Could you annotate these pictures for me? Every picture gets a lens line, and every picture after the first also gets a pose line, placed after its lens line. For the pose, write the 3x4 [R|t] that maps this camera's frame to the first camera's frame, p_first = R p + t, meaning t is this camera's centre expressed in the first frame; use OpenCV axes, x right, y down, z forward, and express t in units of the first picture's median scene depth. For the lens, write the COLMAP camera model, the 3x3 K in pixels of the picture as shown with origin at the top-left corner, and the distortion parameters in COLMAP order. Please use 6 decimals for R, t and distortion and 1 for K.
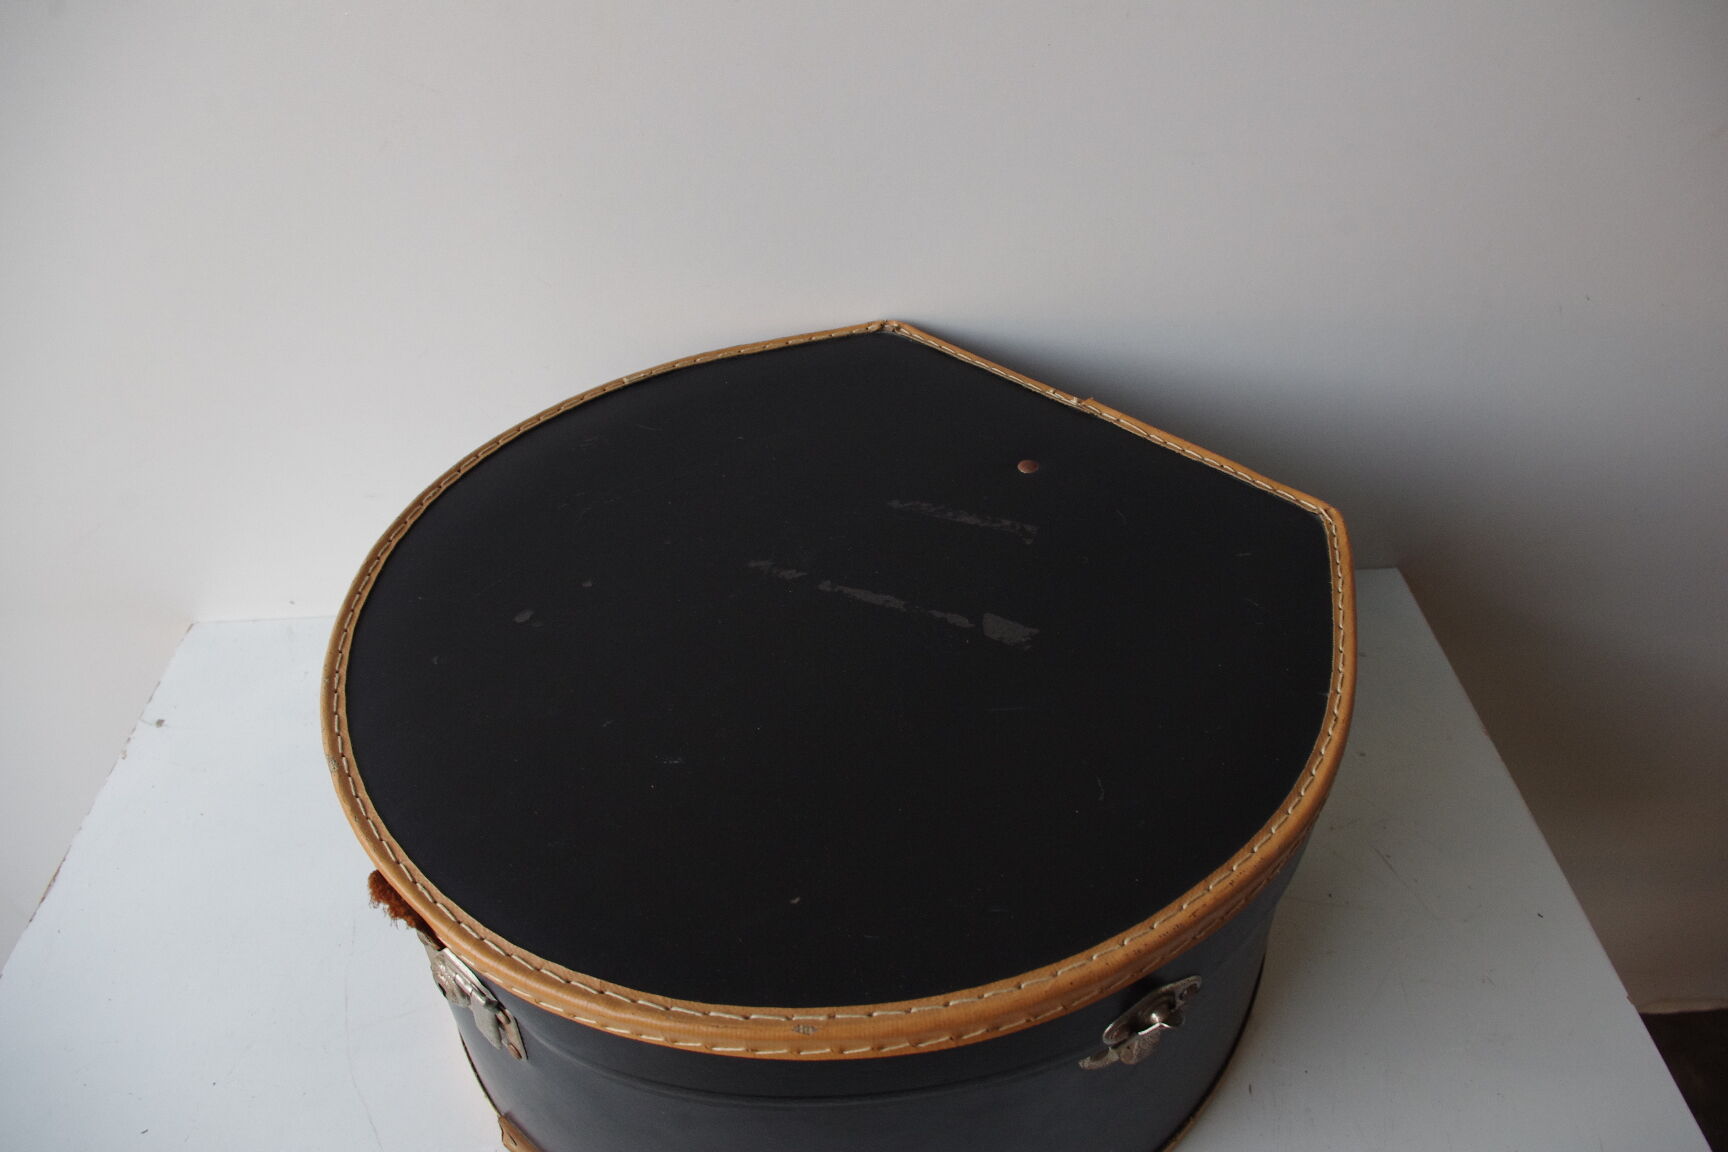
lens RADIAL K [[1320.9, 0, 862.6], [0, 1320.9, 577.6], [0, 0, 1]] dist [-0.066185, 0.022163]
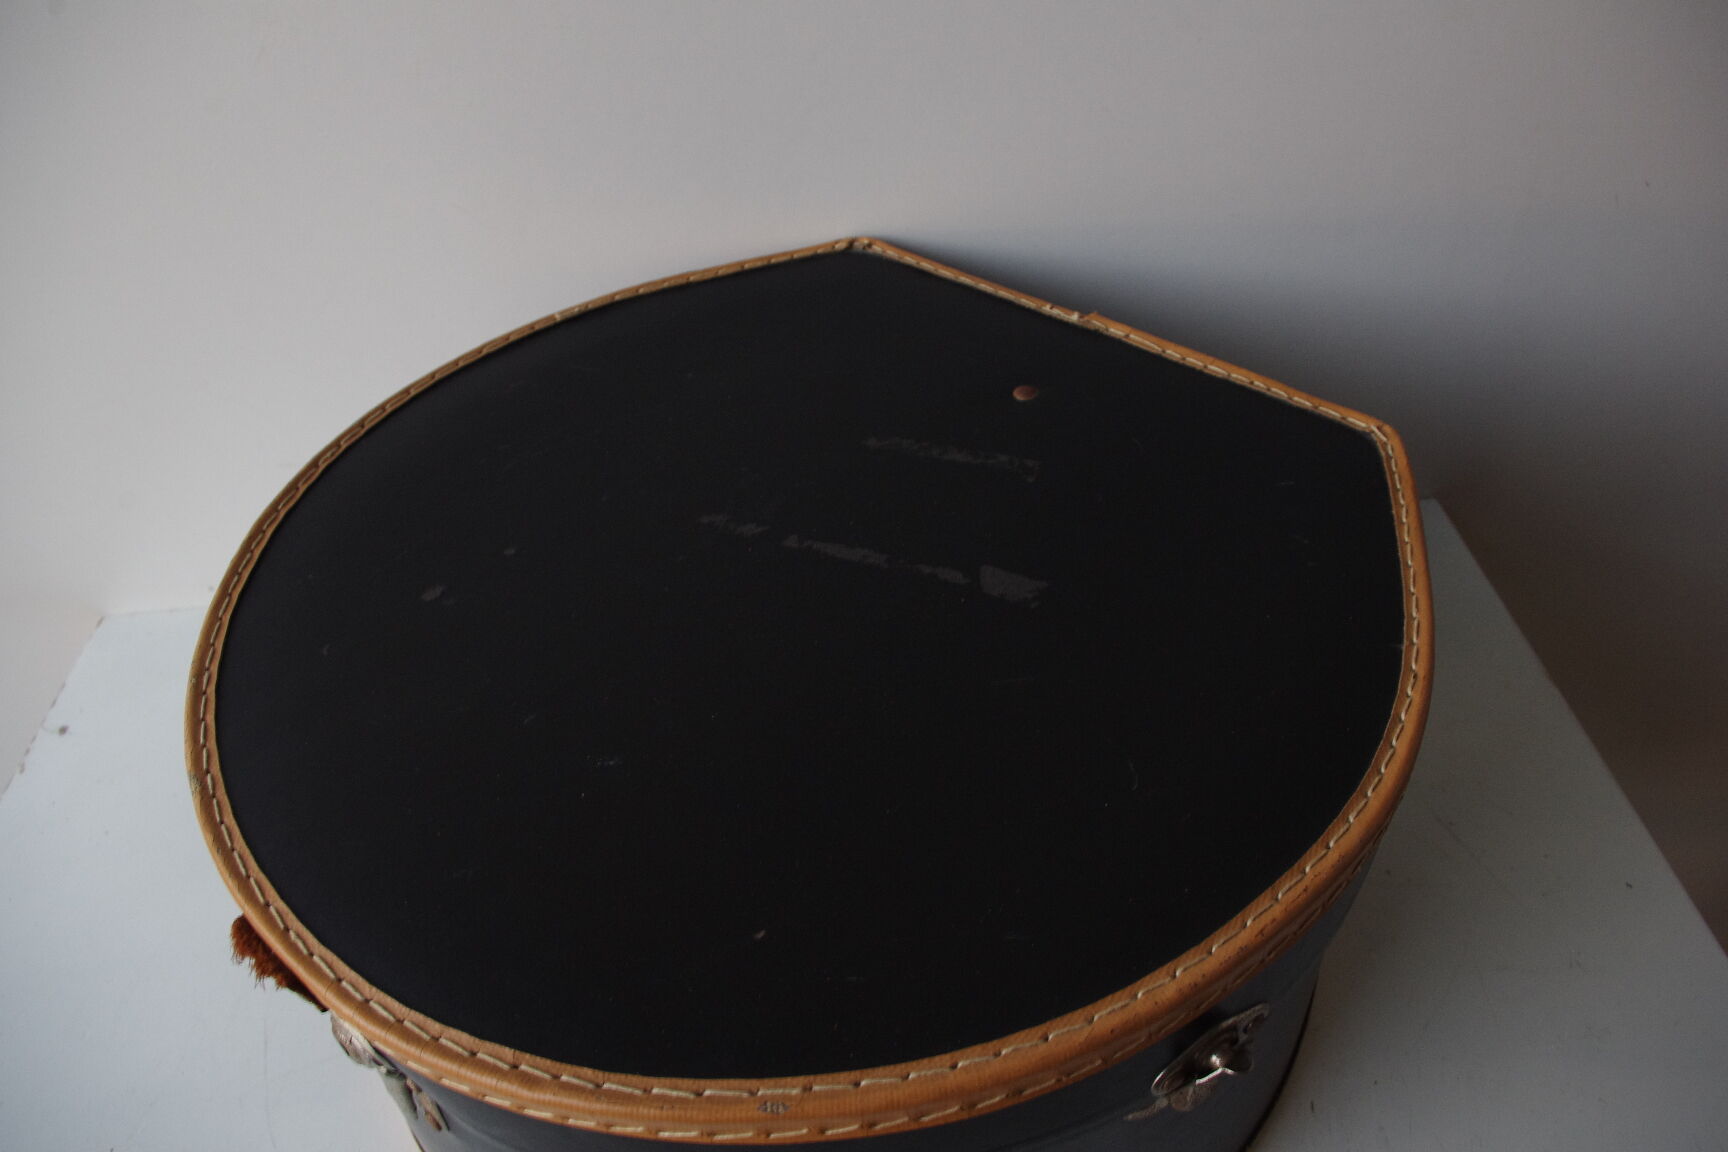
lens RADIAL K [[1320.9, 0, 868.1], [0, 1320.9, 578.9], [0, 0, 1]] dist [-0.066185, 0.022163]
pose [[0.999068, -0.042517, 0.007504, 0.014342], [0.042275, 0.998656, 0.029981, 0.007478], [-0.008768, -0.029635, 0.999522, 0.169941]]
